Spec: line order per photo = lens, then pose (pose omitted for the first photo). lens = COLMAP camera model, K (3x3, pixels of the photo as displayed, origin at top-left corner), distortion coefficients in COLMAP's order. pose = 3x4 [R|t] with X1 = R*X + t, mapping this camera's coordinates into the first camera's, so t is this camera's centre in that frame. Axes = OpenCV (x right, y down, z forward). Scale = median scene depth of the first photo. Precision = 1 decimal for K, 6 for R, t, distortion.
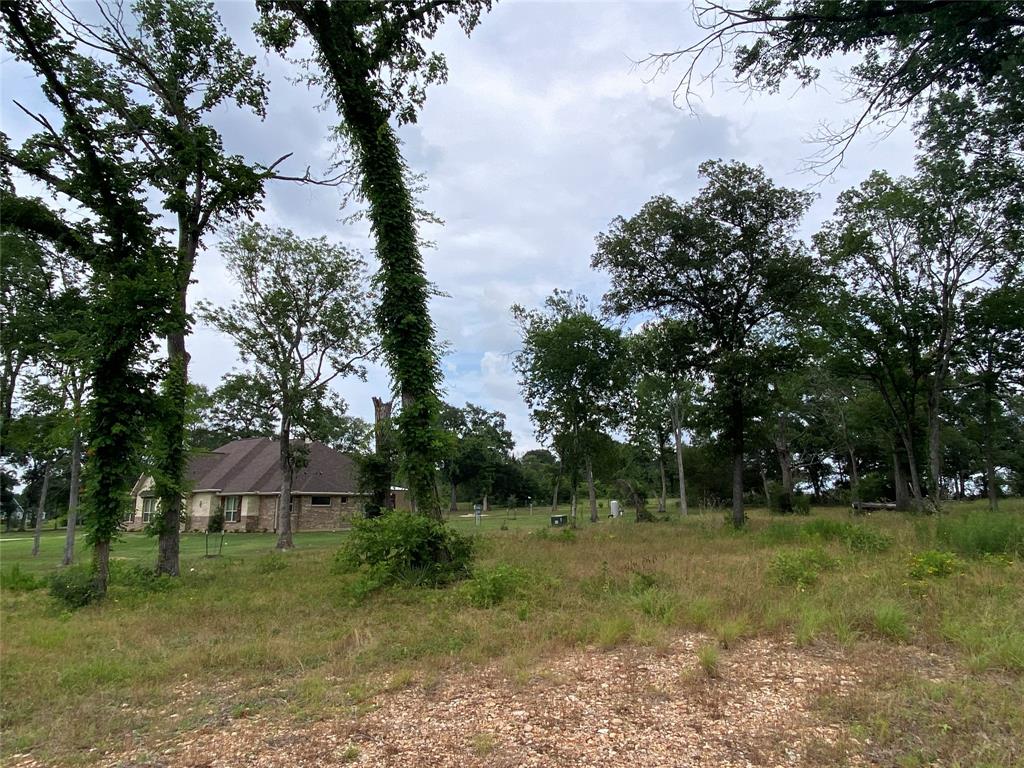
lens RADIAL K [[677.8, 0, 500.9], [0, 677.8, 370.7], [0, 0, 1]] dist [0.025243, -0.029668]
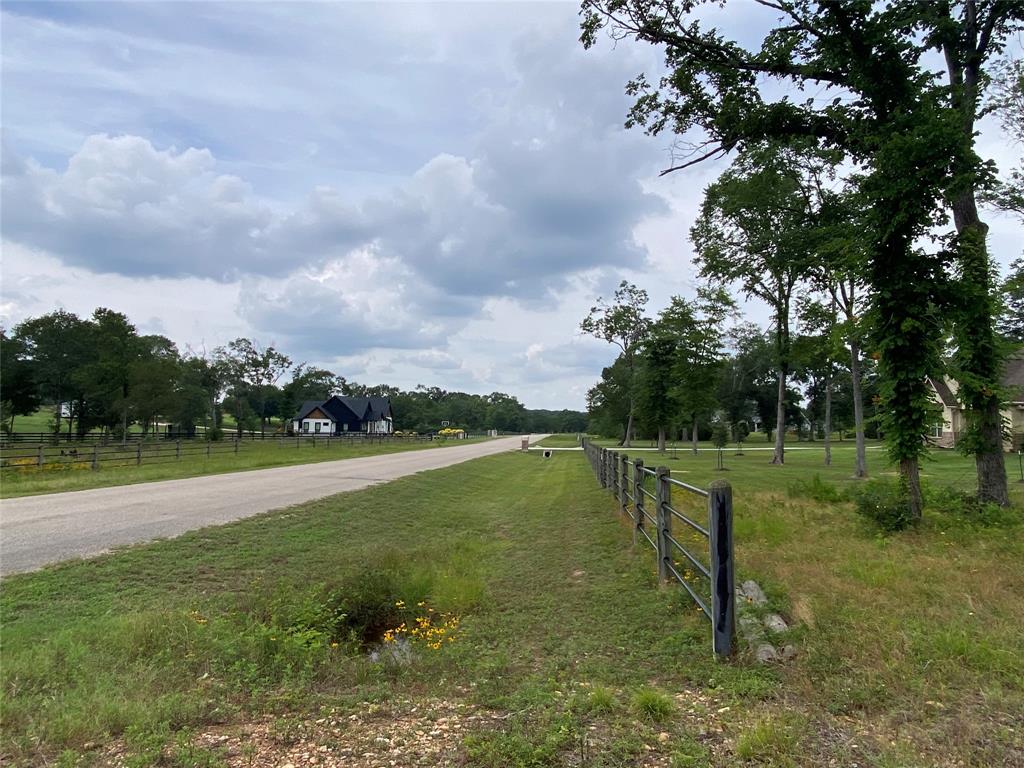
lens RADIAL K [[677.8, 0, 500.9], [0, 677.8, 370.7], [0, 0, 1]] dist [0.025243, -0.029668]
pose [[0.517601, -0.047449, -0.854306, -0.097375], [0.152199, 0.987644, 0.037358, 0.028341], [0.841977, -0.149361, 0.518427, 0.123469]]
